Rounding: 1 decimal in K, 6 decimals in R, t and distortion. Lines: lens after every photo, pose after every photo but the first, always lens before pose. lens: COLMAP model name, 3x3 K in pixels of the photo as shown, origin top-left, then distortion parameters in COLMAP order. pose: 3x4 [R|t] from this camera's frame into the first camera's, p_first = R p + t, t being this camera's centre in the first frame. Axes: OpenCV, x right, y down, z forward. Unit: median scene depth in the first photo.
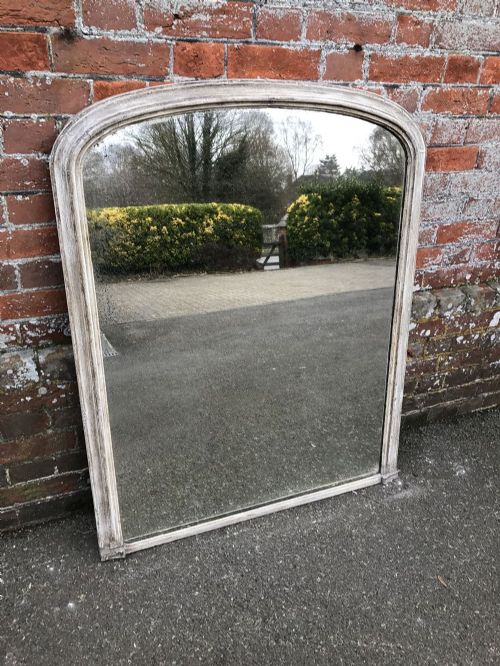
lens RADIAL K [[604.4, 0, 256.9], [0, 604.4, 329.6], [0, 0, 1]] dist [0.001605, 0.007695]
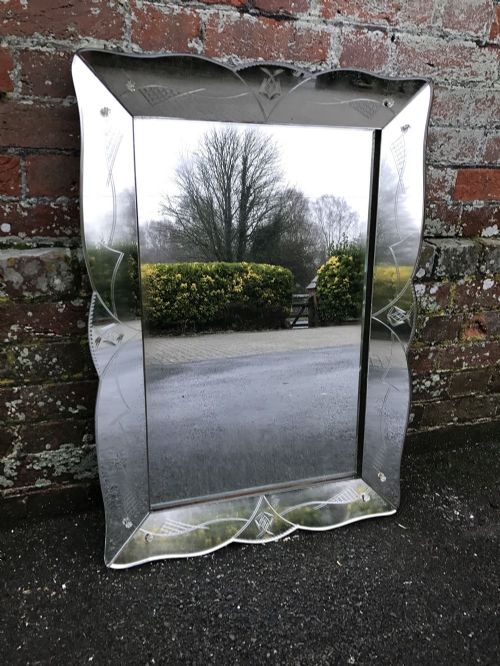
lens RADIAL K [[596.9, 0, 249.5], [0, 596.9, 335.6], [0, 0, 1]] dist [-0.000027, -0.005806]
pose [[0.997483, 0.030882, -0.063827, 0.028378], [-0.037701, 0.993376, -0.108544, 0.122642], [0.060053, 0.110677, 0.992040, 0.276522]]
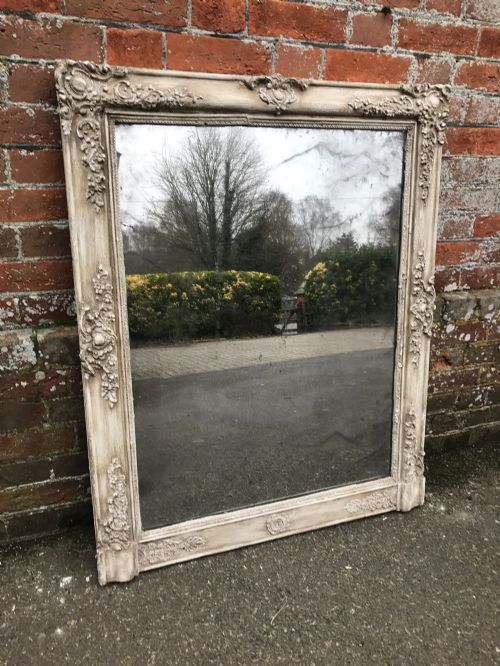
lens RADIAL K [[602.3, 0, 247.8], [0, 602.3, 320.8], [0, 0, 1]] dist [0.012037, -0.007299]
pose [[0.998981, 0.000879, -0.045131, -0.004408], [-0.007111, 0.990390, -0.138120, 0.101117], [0.044576, 0.138300, 0.989387, 0.083405]]
